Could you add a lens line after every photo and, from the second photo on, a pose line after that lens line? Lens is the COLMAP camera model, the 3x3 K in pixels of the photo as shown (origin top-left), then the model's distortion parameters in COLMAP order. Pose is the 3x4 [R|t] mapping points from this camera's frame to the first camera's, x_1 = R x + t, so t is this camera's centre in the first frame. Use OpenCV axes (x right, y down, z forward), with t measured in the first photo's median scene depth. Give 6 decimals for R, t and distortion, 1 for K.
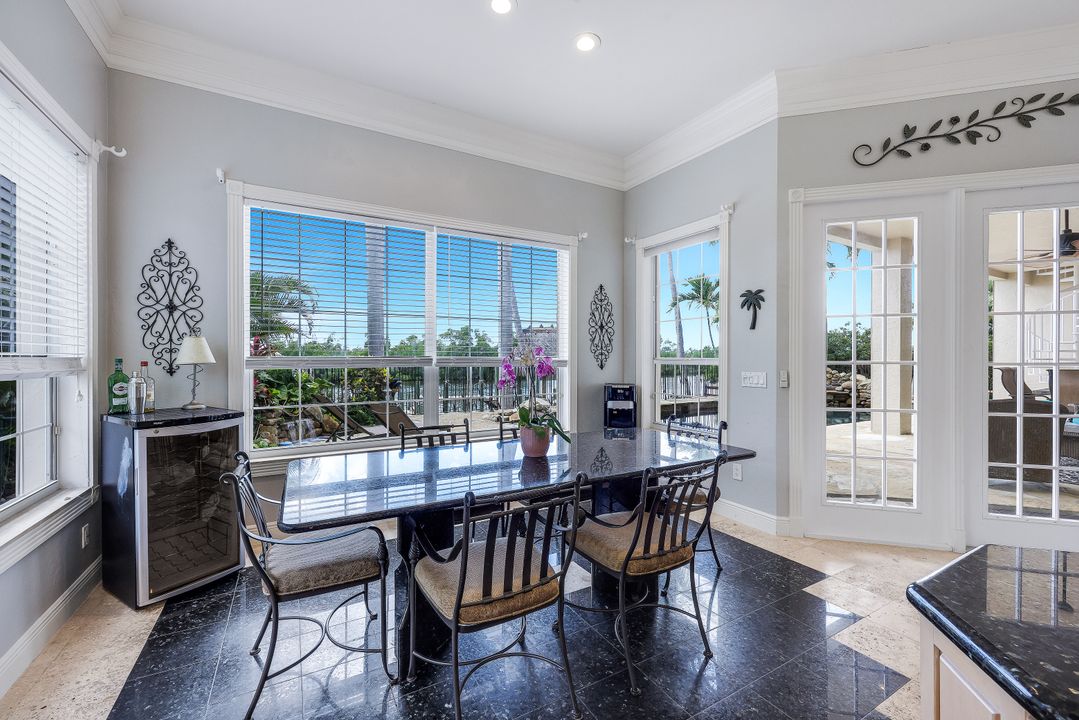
lens RADIAL K [[436.9, 0, 548.2], [0, 436.9, 359.3], [0, 0, 1]] dist [0.001776, -0.000765]
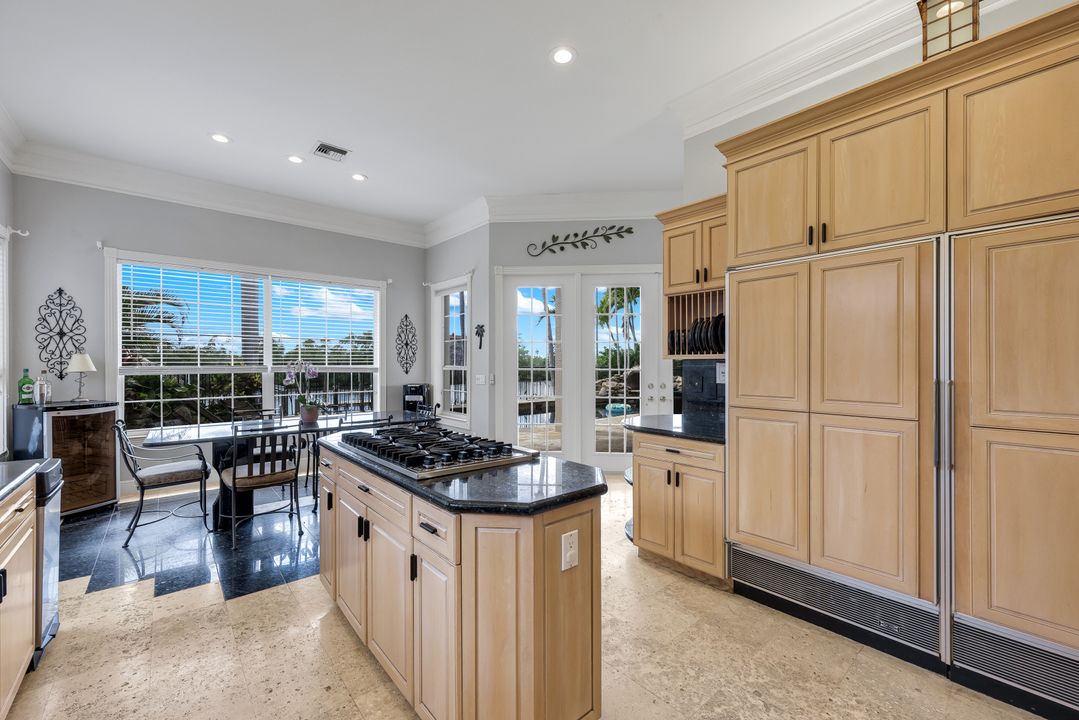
lens RADIAL K [[436.9, 0, 546.8], [0, 436.9, 363.6], [0, 0, 1]] dist [0.001776, -0.000765]
pose [[0.982875, -0.001186, 0.184269, 0.484163], [0.001454, 0.999998, -0.001319, -0.013400], [-0.184267, 0.001564, 0.982875, -0.761987]]
